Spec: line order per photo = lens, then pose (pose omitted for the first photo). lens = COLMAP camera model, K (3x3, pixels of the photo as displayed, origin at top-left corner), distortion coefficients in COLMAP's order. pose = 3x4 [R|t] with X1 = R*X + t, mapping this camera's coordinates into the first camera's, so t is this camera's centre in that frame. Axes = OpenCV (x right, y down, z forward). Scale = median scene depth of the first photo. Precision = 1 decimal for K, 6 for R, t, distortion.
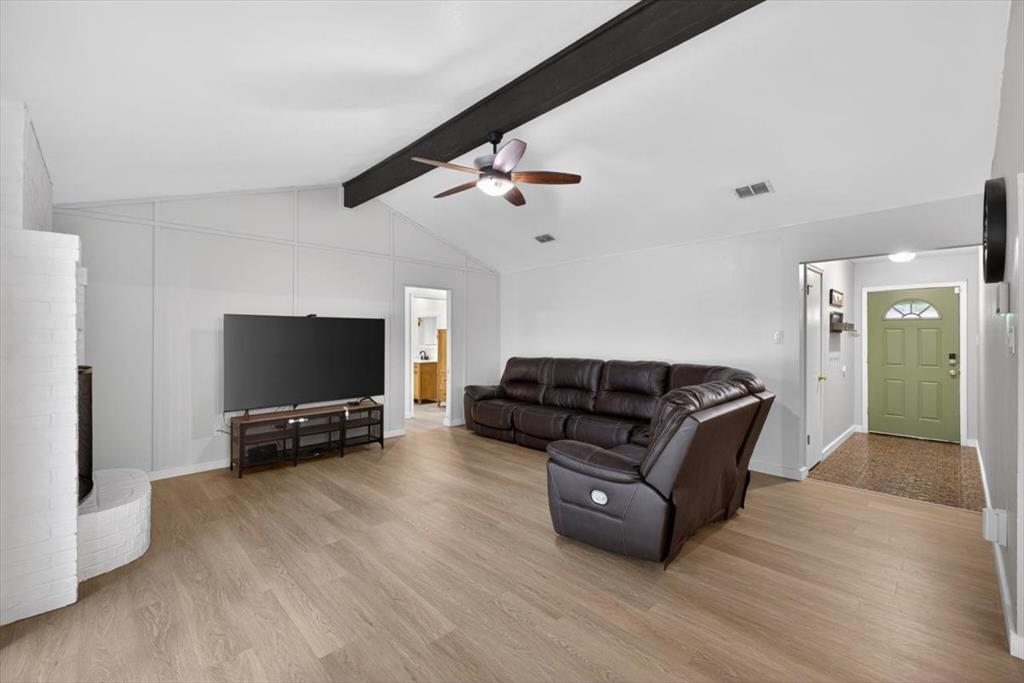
lens RADIAL K [[430.2, 0, 509.0], [0, 430.2, 333.4], [0, 0, 1]] dist [0.000053, -0.000514]
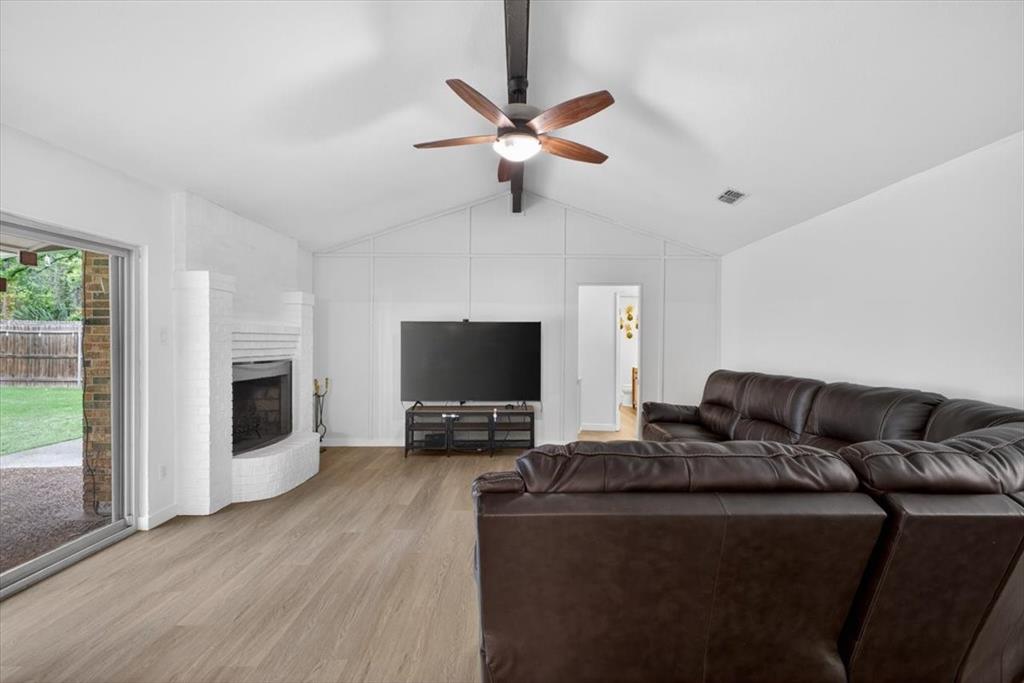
lens RADIAL K [[426.2, 0, 516.8], [0, 426.2, 339.5], [0, 0, 1]] dist [0.001328, -0.000500]
pose [[0.712394, 0.004488, -0.701765, 0.501395], [-0.000822, 0.999984, 0.005561, 0.000714], [0.701779, -0.003385, 0.712387, 0.428422]]
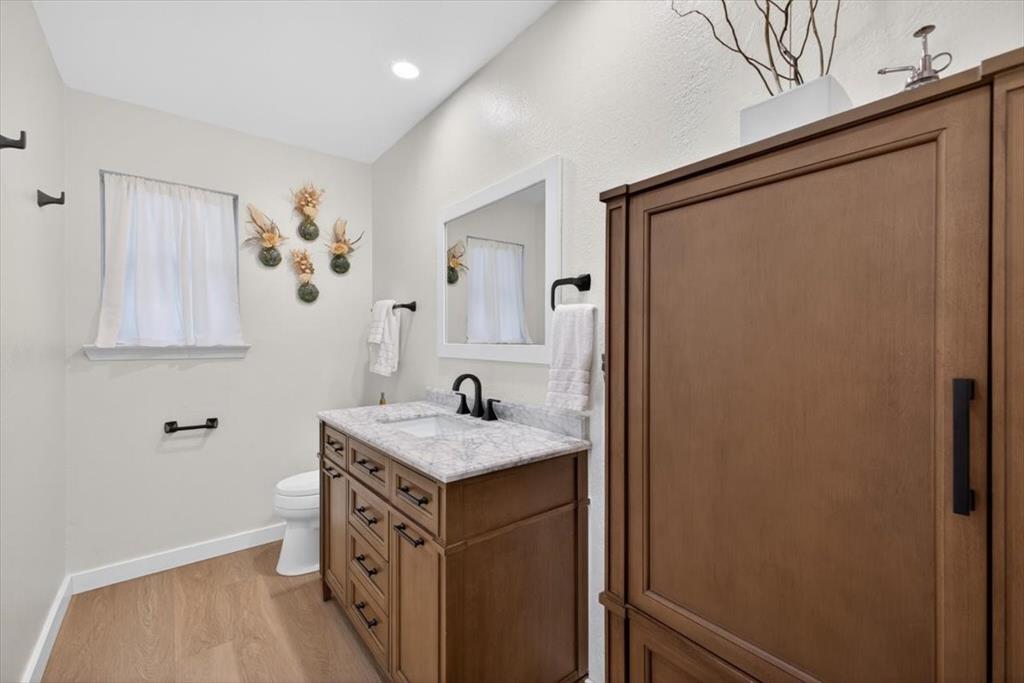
lens RADIAL K [[428.1, 0, 512.0], [0, 428.1, 341.5], [0, 0, 1]] dist [0.000742, -0.008423]
pose [[0.997304, 0.000522, -0.073373, -0.419931], [0.000023, 0.999972, 0.007419, 0.060963], [0.073375, -0.007401, 0.997277, 2.039713]]
